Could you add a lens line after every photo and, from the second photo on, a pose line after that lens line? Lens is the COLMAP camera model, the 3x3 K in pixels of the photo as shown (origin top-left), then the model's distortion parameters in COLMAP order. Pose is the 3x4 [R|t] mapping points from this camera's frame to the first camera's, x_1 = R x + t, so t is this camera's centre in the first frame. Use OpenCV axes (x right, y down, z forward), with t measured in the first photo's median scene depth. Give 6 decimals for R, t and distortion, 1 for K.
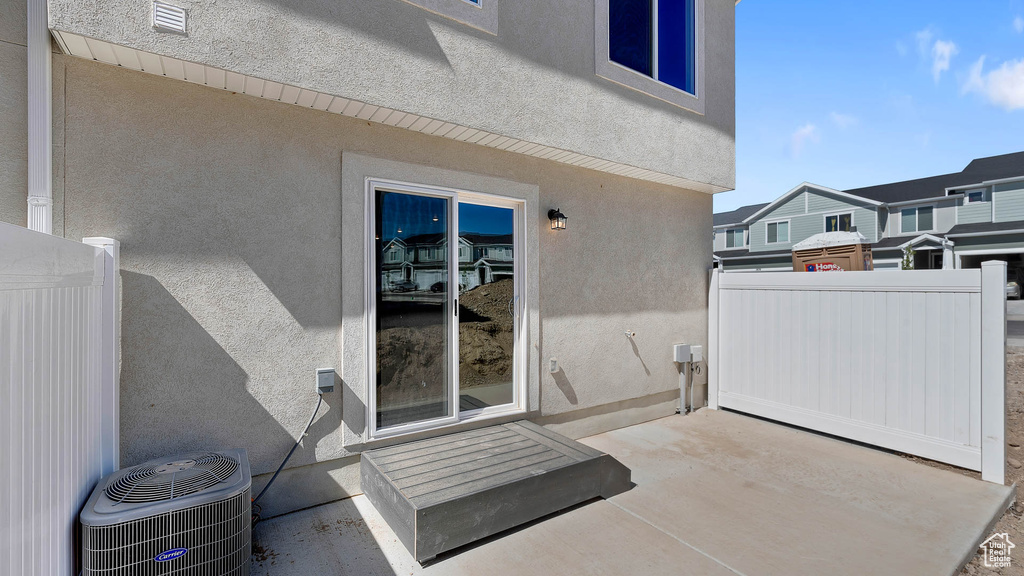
lens RADIAL K [[441.3, 0, 512.1], [0, 441.3, 282.6], [0, 0, 1]] dist [-0.002027, 0.000580]
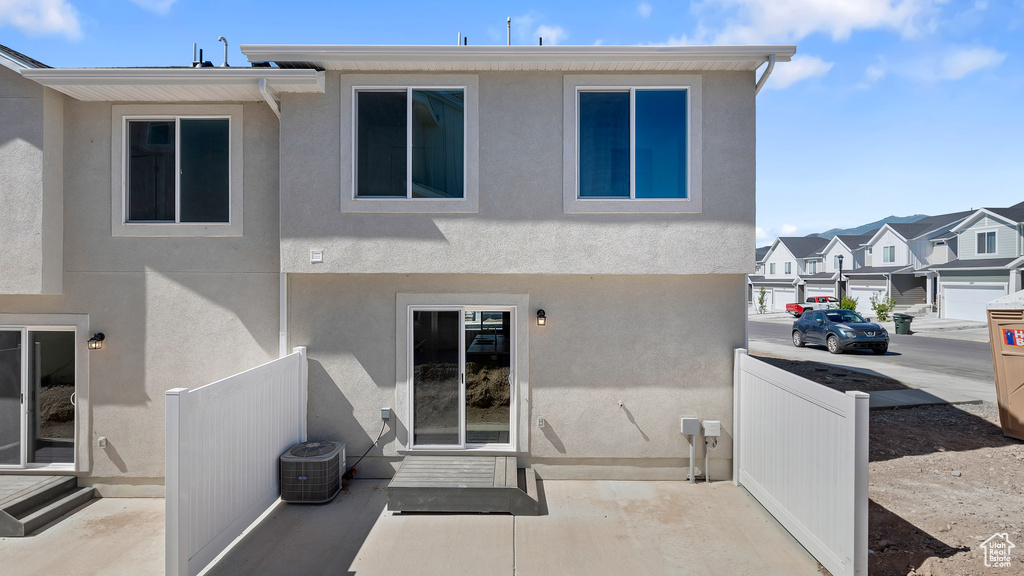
lens RADIAL K [[527.8, 0, 509.8], [0, 527.8, 264.9], [0, 0, 1]] dist [-0.003337, 0.000432]
pose [[0.822716, -0.008926, -0.568383, 1.117818], [0.006579, 0.999959, -0.006182, -0.347116], [0.568415, 0.001346, 0.822741, -0.496968]]
